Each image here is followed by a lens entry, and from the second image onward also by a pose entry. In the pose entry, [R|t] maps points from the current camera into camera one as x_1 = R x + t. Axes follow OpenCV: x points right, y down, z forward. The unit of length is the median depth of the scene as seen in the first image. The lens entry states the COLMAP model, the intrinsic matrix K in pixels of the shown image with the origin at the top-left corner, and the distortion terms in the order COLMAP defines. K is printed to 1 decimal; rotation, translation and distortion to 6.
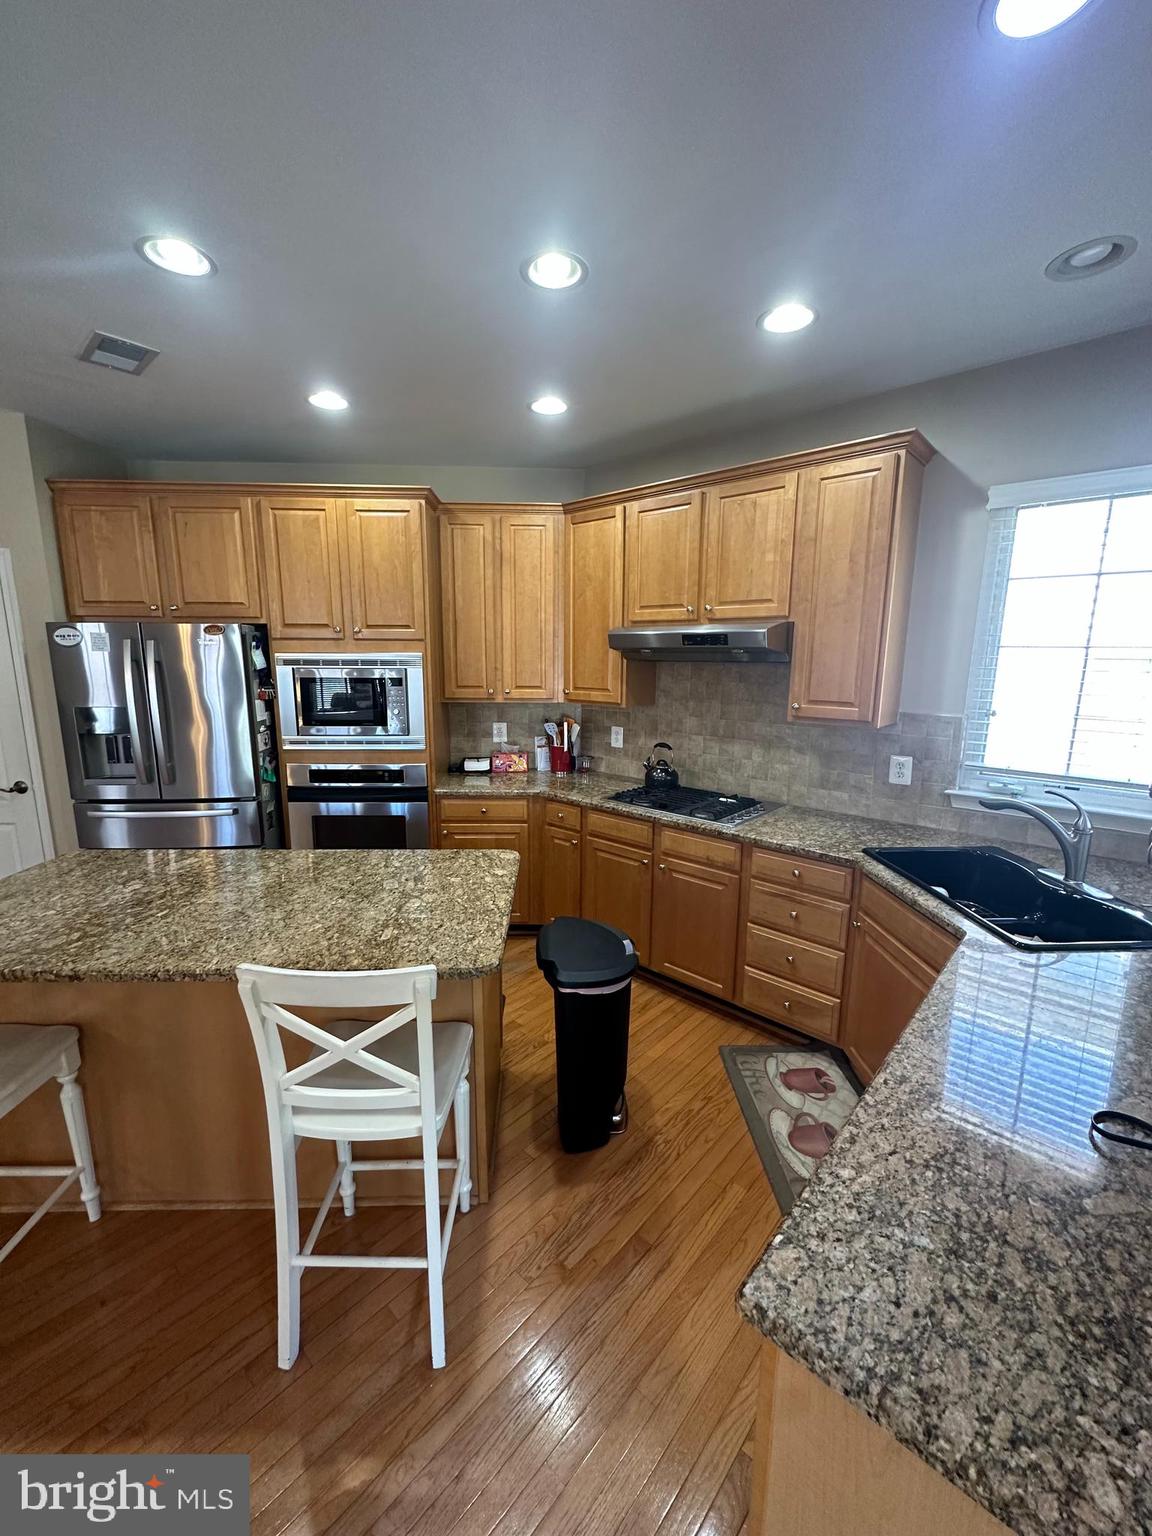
lens RADIAL K [[617.2, 0, 587.0], [0, 617.2, 764.9], [0, 0, 1]] dist [-0.000587, -0.000097]
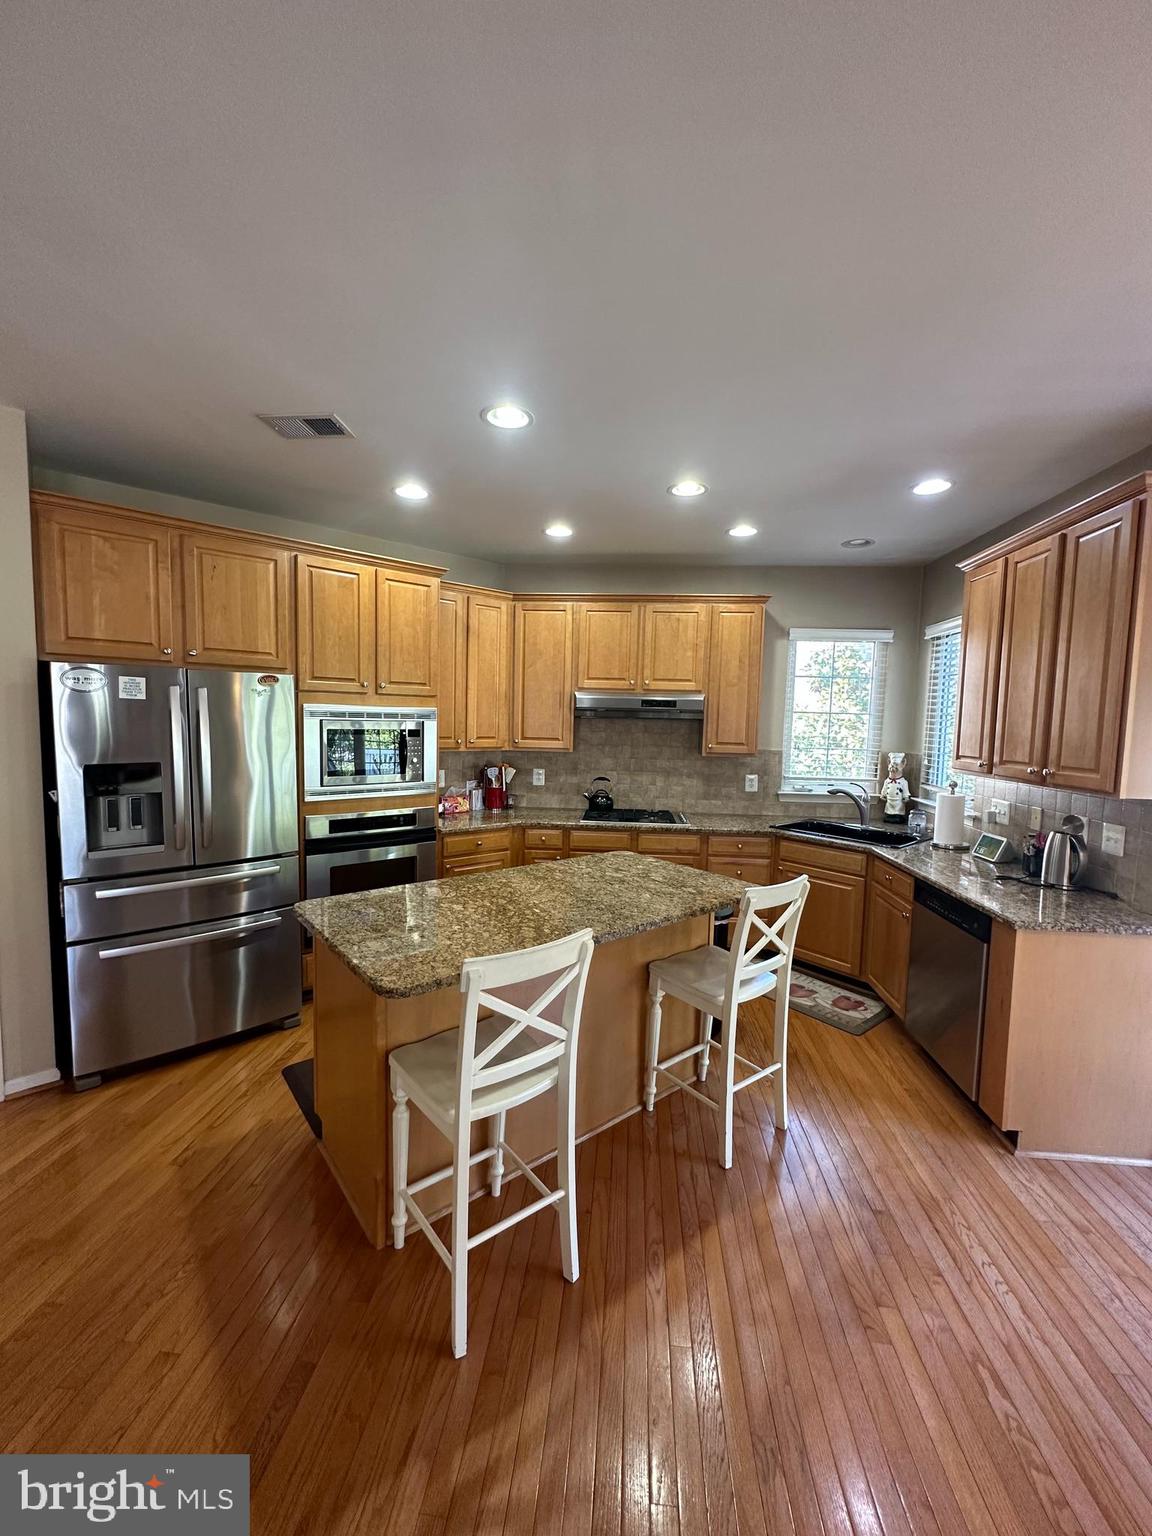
lens RADIAL K [[616.1, 0, 576.2], [0, 616.1, 766.7], [0, 0, 1]] dist [-0.000525, -0.000410]
pose [[0.792554, -0.036786, 0.608691, -0.791668], [0.091186, 0.994105, -0.058652, 0.016930], [-0.602945, 0.101989, 0.791237, -0.042715]]
